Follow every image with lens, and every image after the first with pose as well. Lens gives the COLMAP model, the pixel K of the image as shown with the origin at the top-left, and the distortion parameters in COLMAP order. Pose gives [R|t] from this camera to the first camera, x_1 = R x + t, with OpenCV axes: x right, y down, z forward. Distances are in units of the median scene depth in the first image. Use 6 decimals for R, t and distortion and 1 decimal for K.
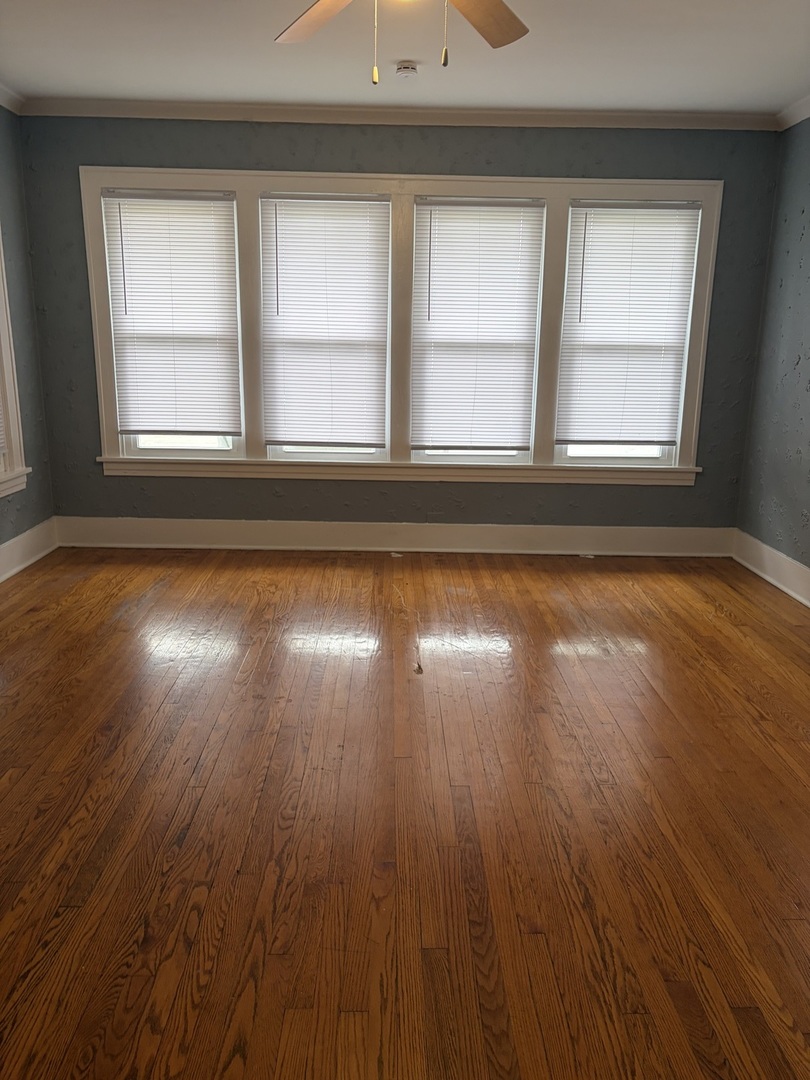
lens RADIAL K [[810.6, 0, 405.0], [0, 810.6, 540.0], [0, 0, 1]] dist [0.053902, -0.063194]
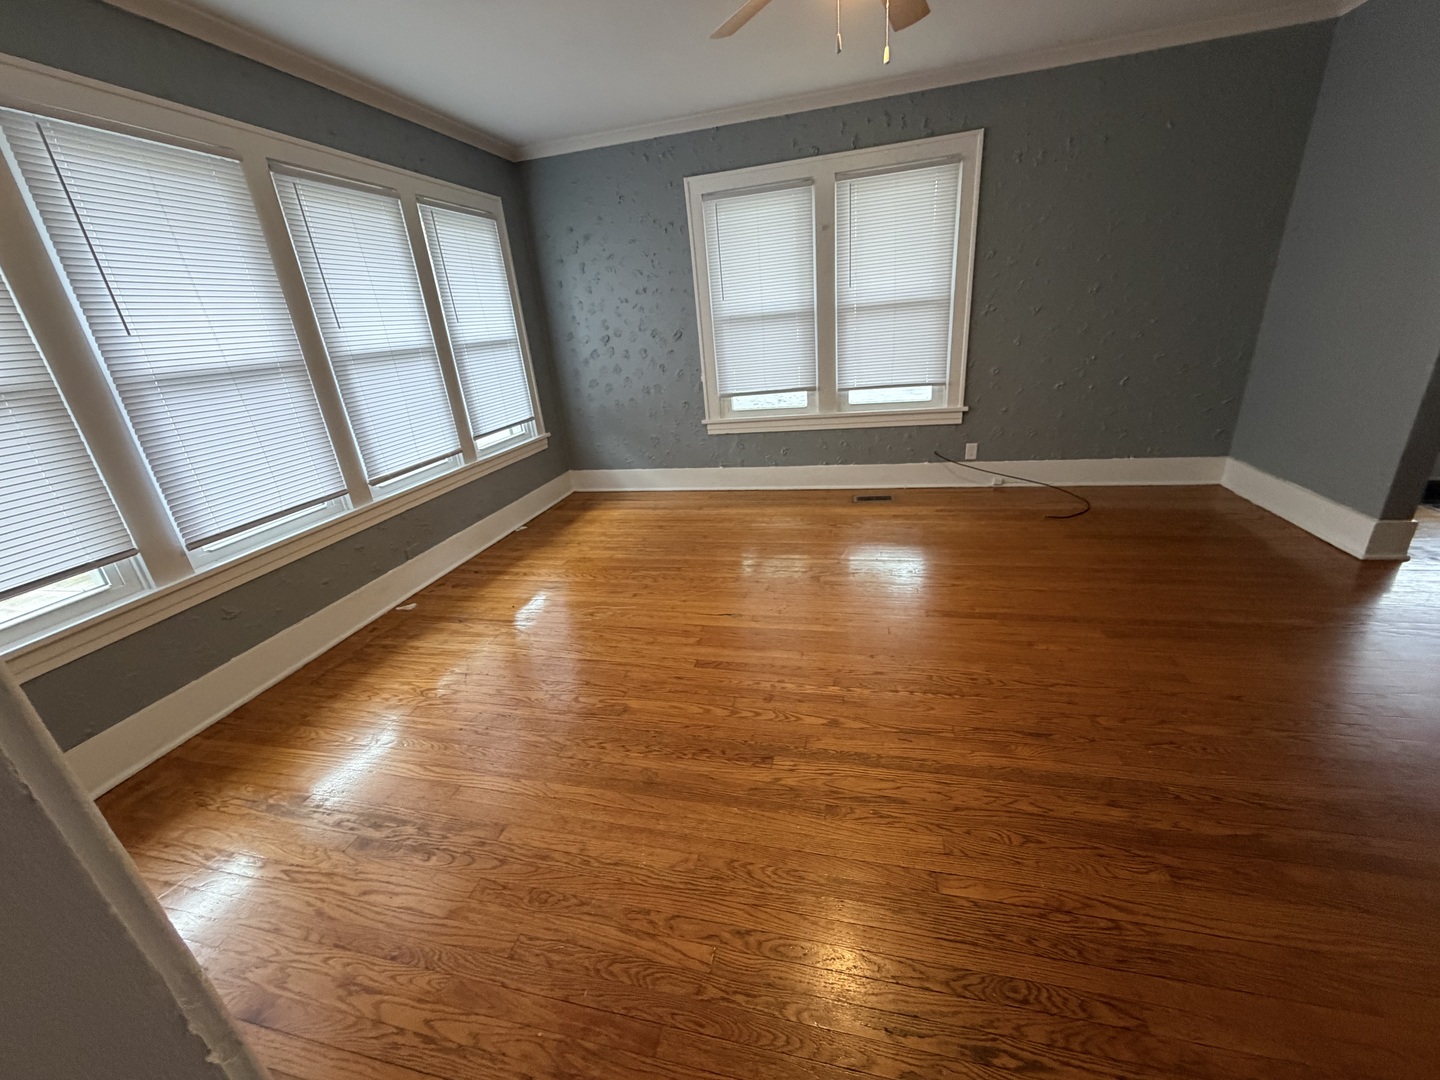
lens RADIAL K [[571.8, 0, 719.4], [0, 571.8, 543.3], [0, 0, 1]] dist [0.000570, 0.000015]
pose [[0.249724, -0.394175, 0.884457, -0.453850], [0.316919, 0.896361, 0.309999, -0.129838], [-0.914986, 0.202887, 0.348765, 0.480503]]
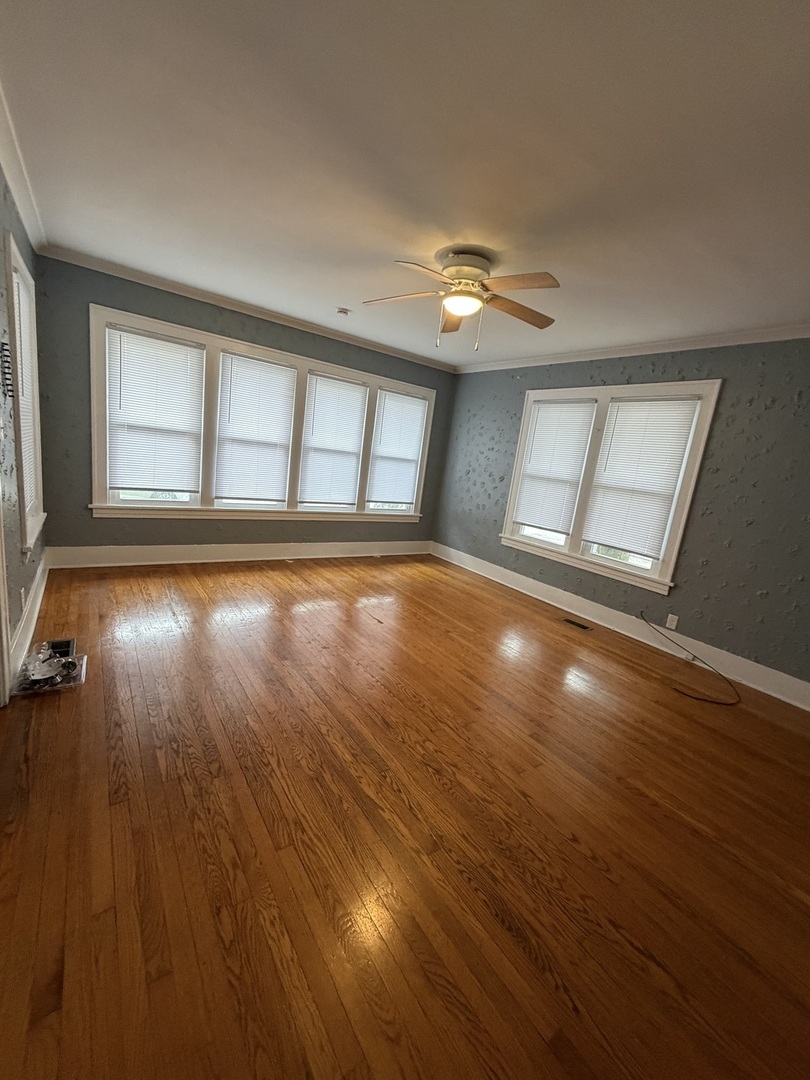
lens RADIAL K [[428.9, 0, 405.0], [0, 428.9, 540.0], [0, 0, 1]] dist [0.000570, 0.000015]
pose [[0.818075, -0.027666, 0.574445, -0.358979], [0.026215, 0.999598, 0.010808, -0.033594], [-0.574513, 0.006218, 0.818472, 0.067869]]
